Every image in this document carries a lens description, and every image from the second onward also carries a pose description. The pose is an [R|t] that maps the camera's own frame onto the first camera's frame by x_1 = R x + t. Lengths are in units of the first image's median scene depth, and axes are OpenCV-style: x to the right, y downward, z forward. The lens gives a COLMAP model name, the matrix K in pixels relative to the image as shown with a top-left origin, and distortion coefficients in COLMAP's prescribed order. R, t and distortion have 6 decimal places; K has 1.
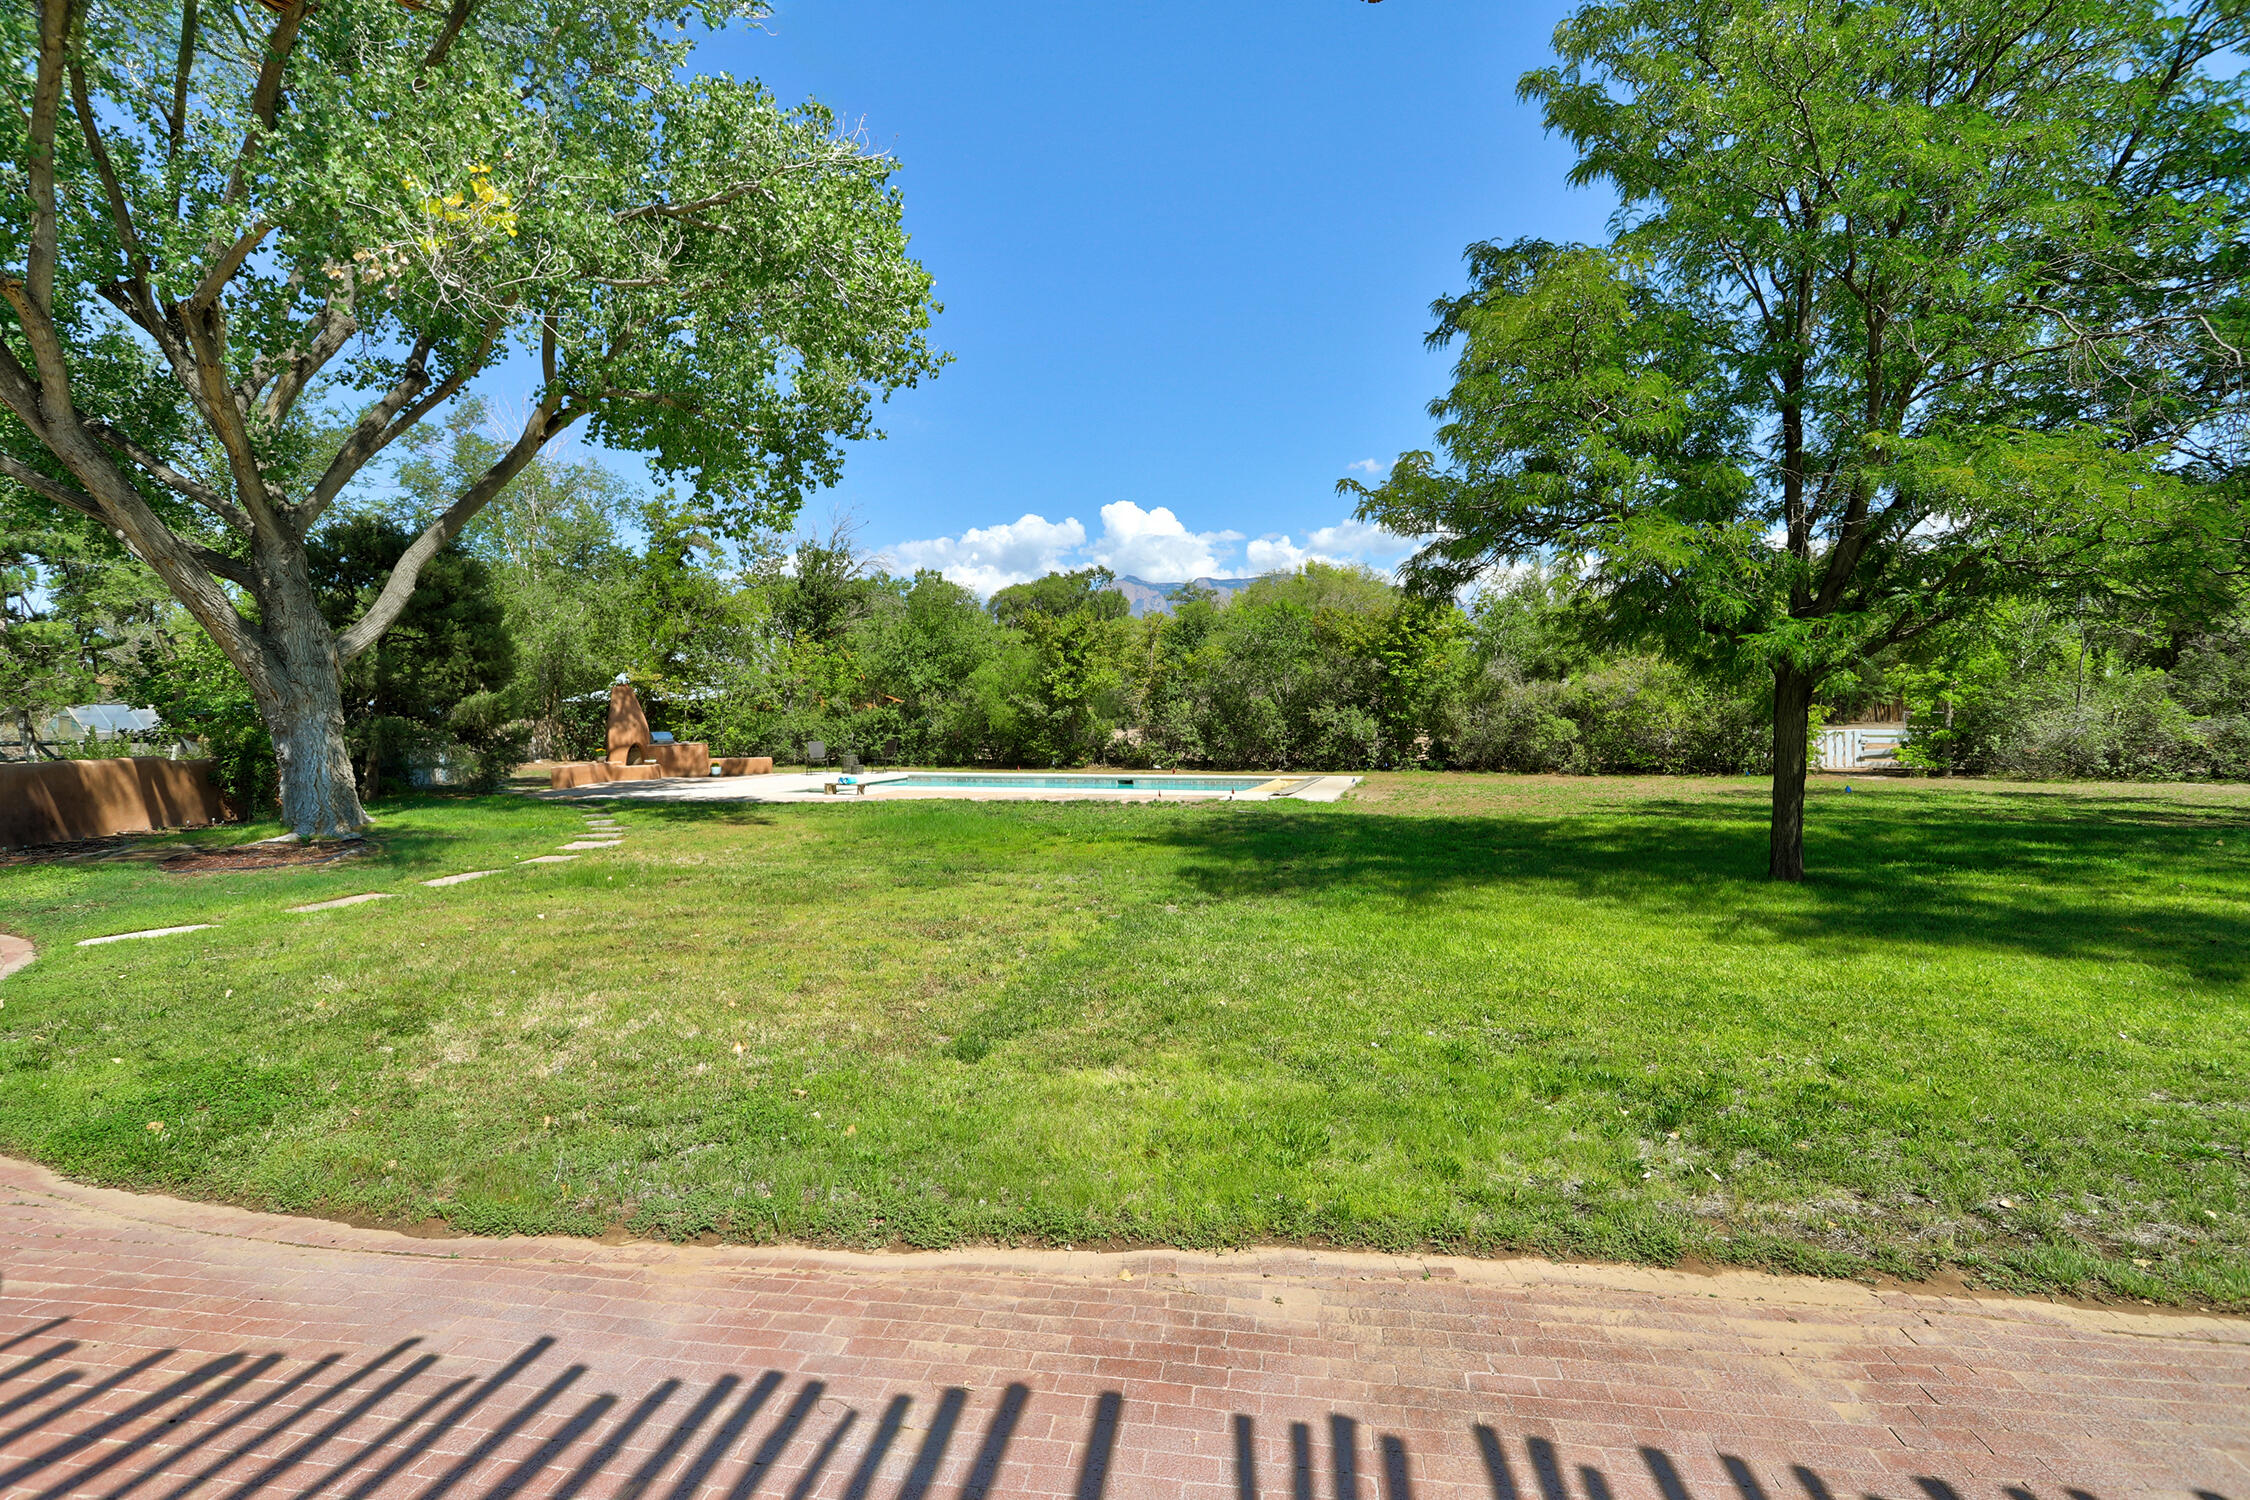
lens RADIAL K [[1154.4, 0, 1123.0], [0, 1154.4, 742.5], [0, 0, 1]] dist [0.002207, 0.000172]
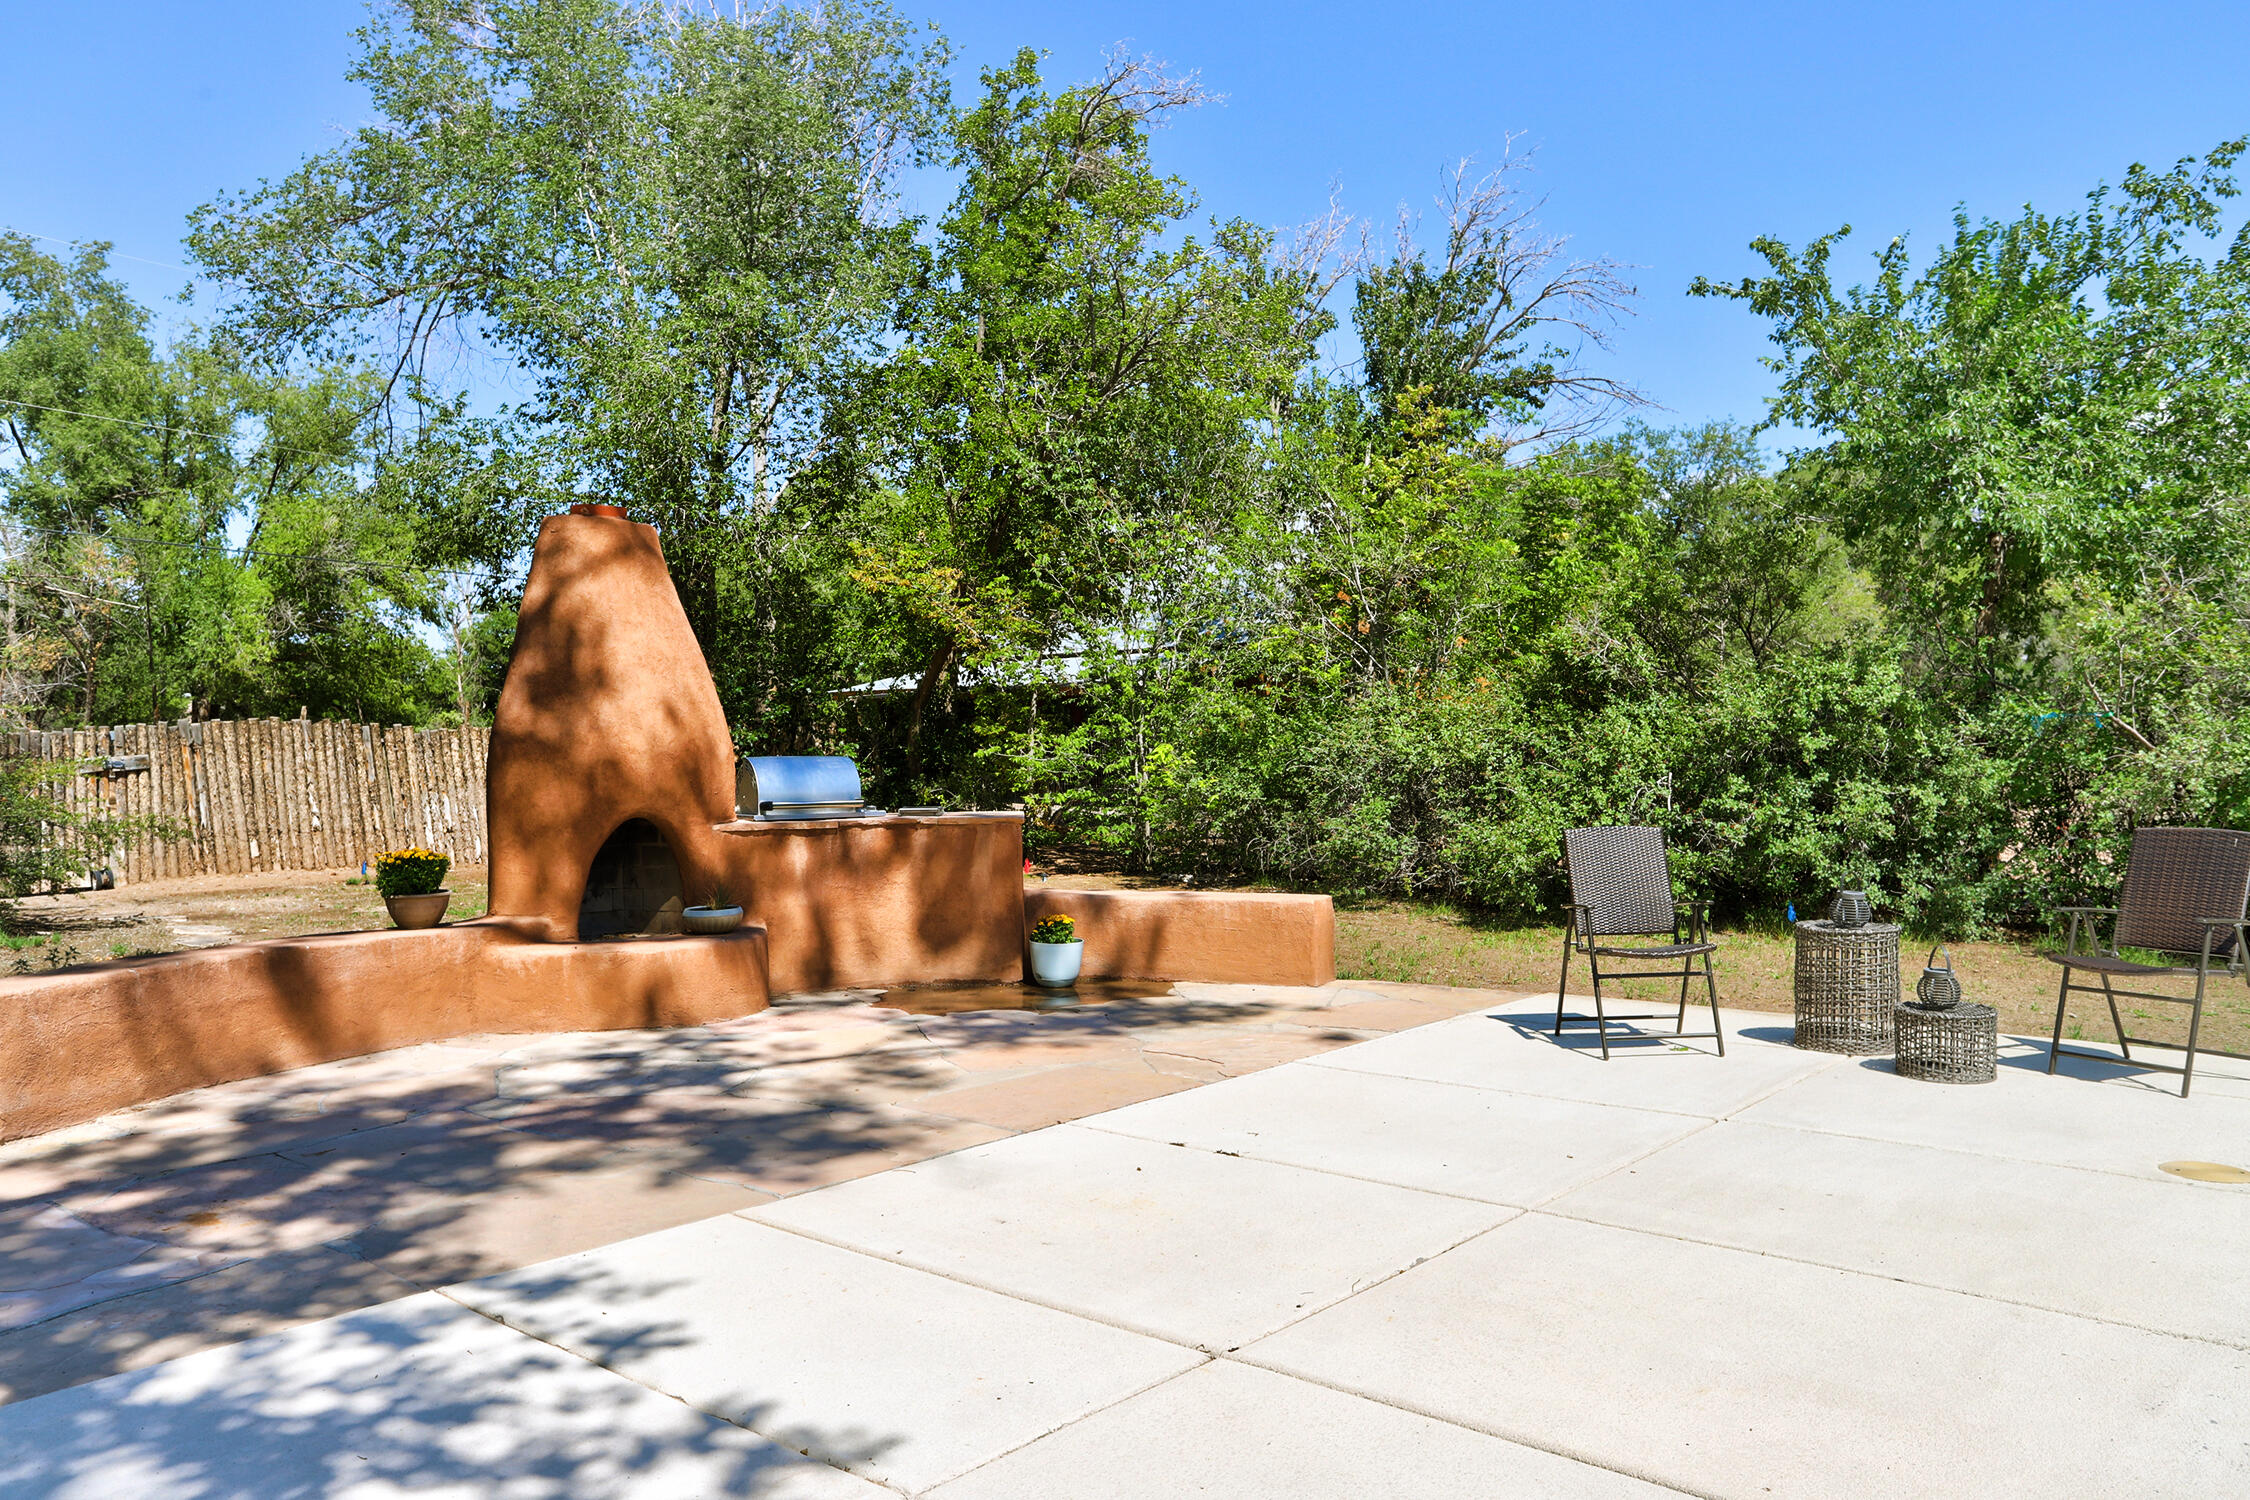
lens RADIAL K [[1689.0, 0, 1124.6], [0, 1689.0, 753.9], [0, 0, 1]] dist [0.000617, 0.000202]
pose [[0.929427, 0.013024, -0.368776, -0.199930], [-0.019633, 0.999707, -0.014175, -0.005168], [0.368483, 0.020414, 0.929410, 0.623645]]
